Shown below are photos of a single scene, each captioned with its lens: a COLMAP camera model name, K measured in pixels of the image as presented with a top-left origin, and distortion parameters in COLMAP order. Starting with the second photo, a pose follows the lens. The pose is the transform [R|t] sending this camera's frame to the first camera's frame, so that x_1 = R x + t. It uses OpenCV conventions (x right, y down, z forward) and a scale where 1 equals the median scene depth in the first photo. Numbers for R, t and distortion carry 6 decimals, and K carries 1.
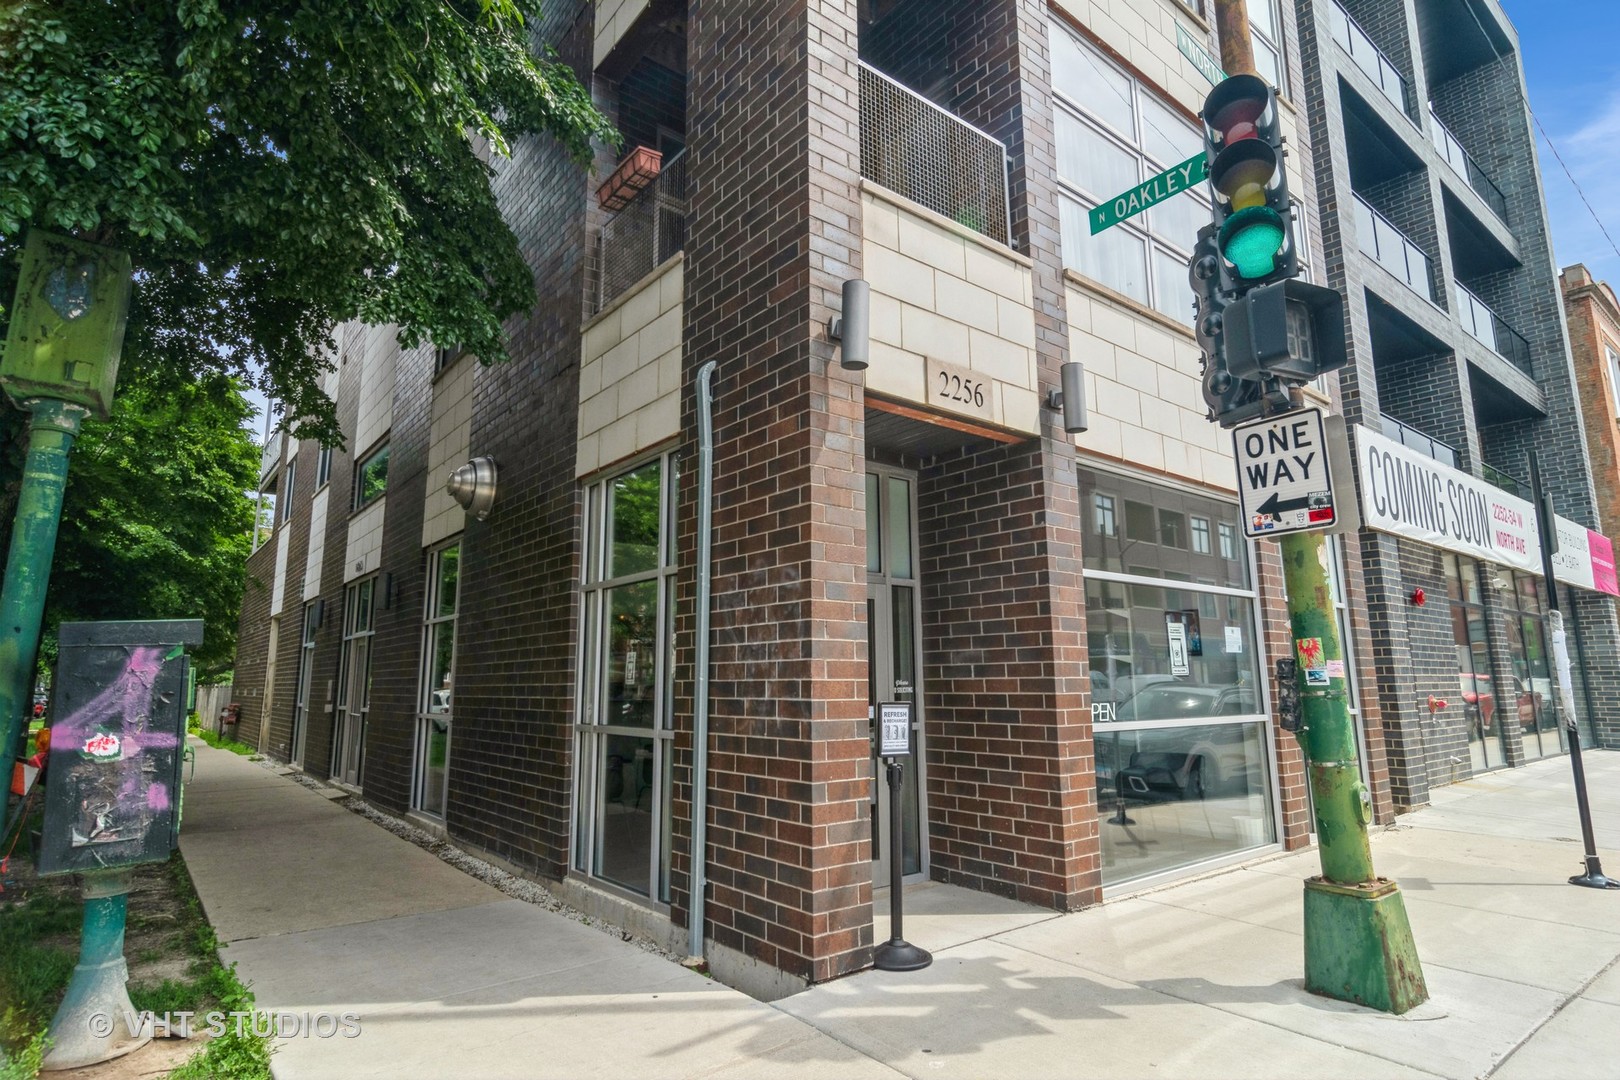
lens RADIAL K [[867.5, 0, 807.7], [0, 867.5, 527.9], [0, 0, 1]] dist [-0.000477, 0.000870]
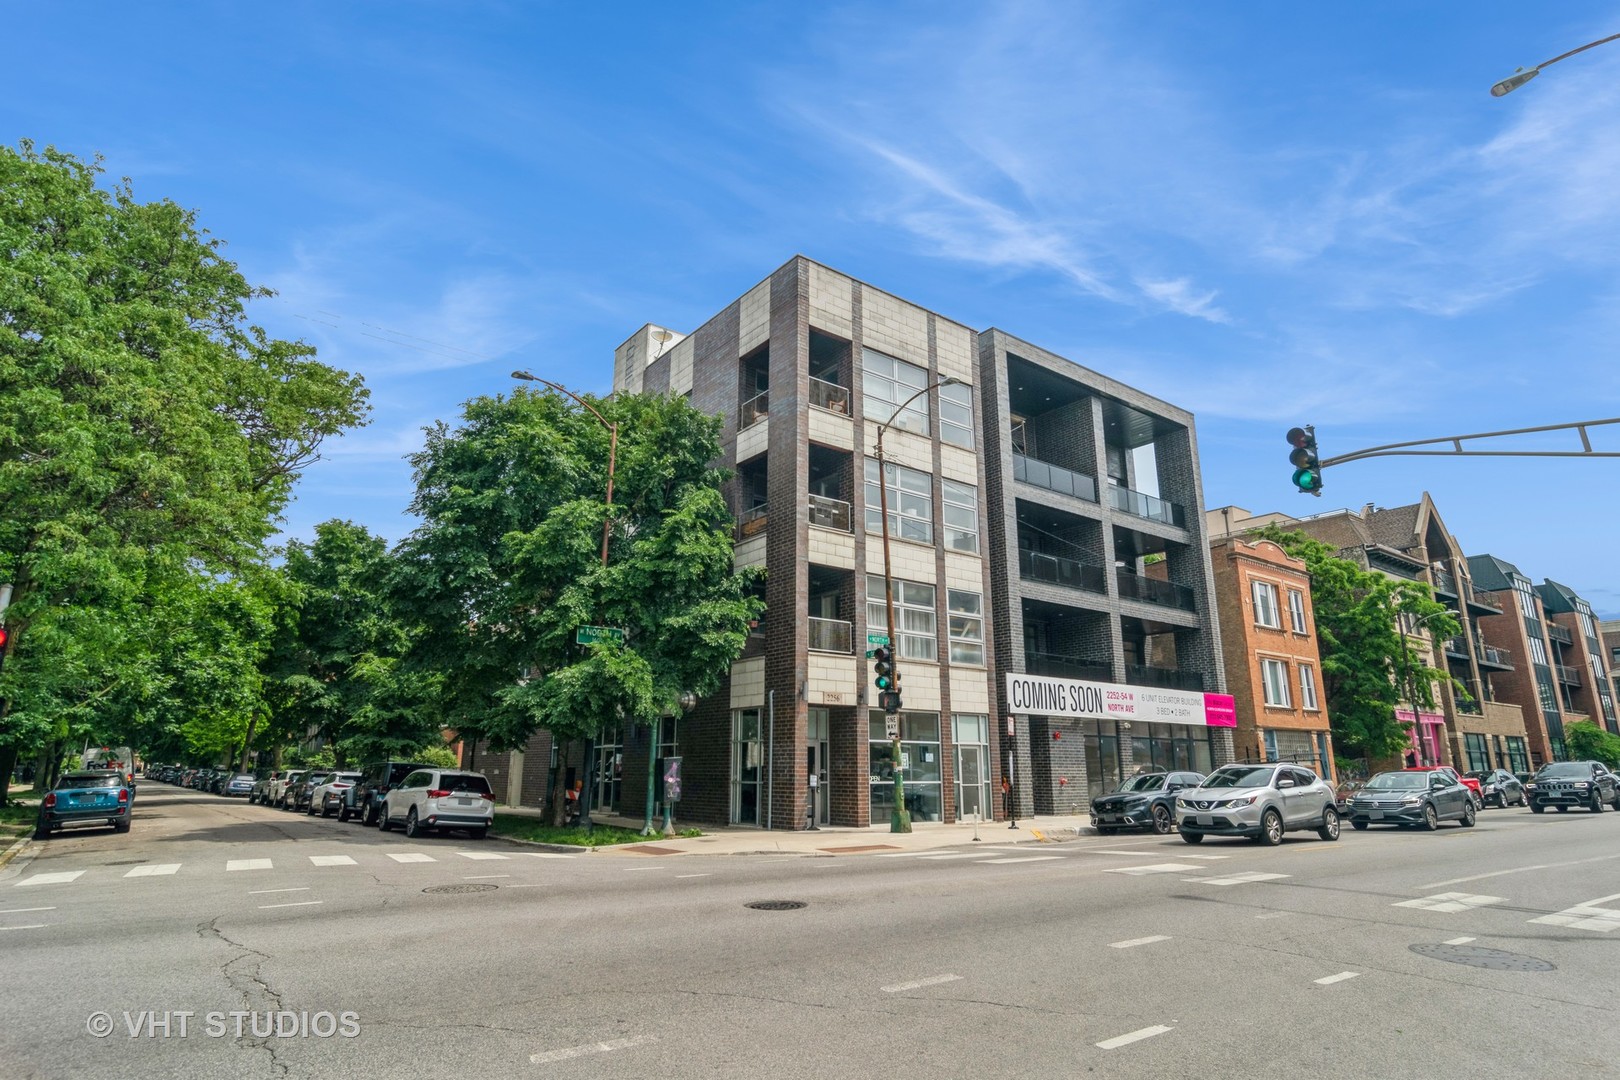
lens RADIAL K [[874.4, 0, 810.0], [0, 874.4, 540.0], [0, 0, 1]] dist [-0.004049, -0.000219]
pose [[0.999584, 0.000992, -0.028809, 0.180294], [-0.003260, 0.996886, -0.078787, -0.562000], [0.028641, 0.078848, 0.996475, -3.101235]]
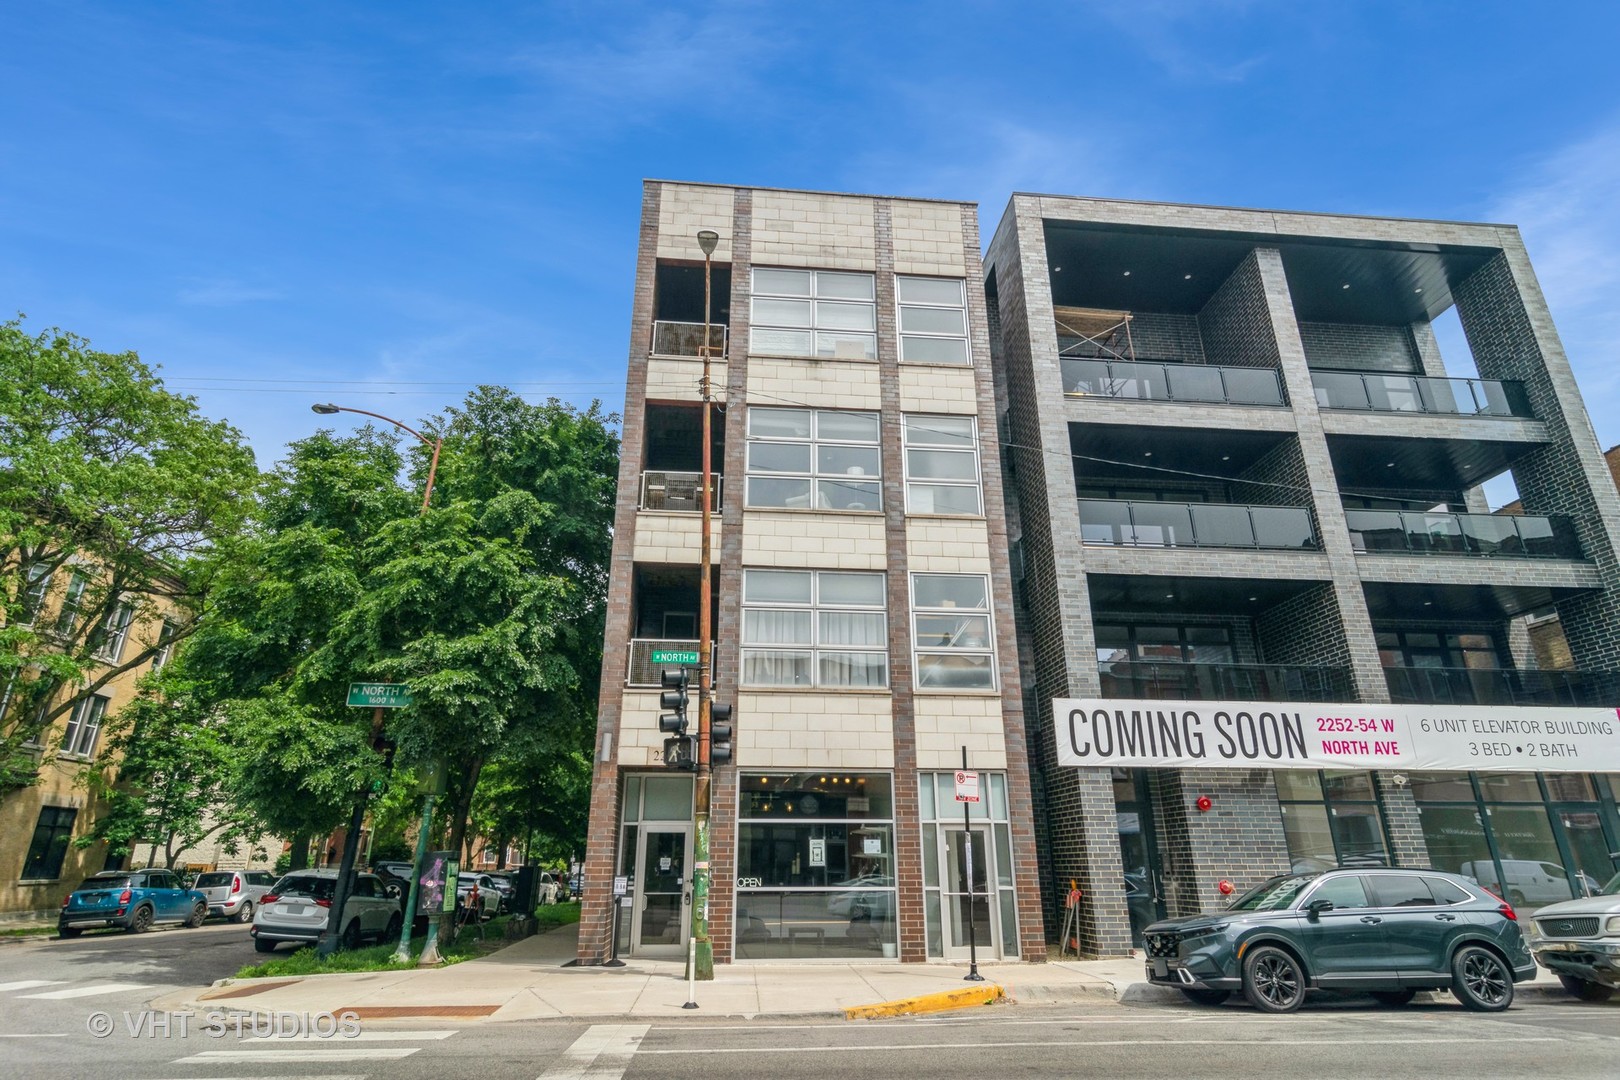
lens RADIAL K [[868.4, 0, 803.0], [0, 868.4, 526.0], [0, 0, 1]] dist [0.000579, 0.001512]
pose [[0.836409, -0.195401, -0.512092, 2.019786], [0.093138, 0.971376, -0.218528, -0.217479], [0.540134, 0.135083, 0.830667, -1.107631]]
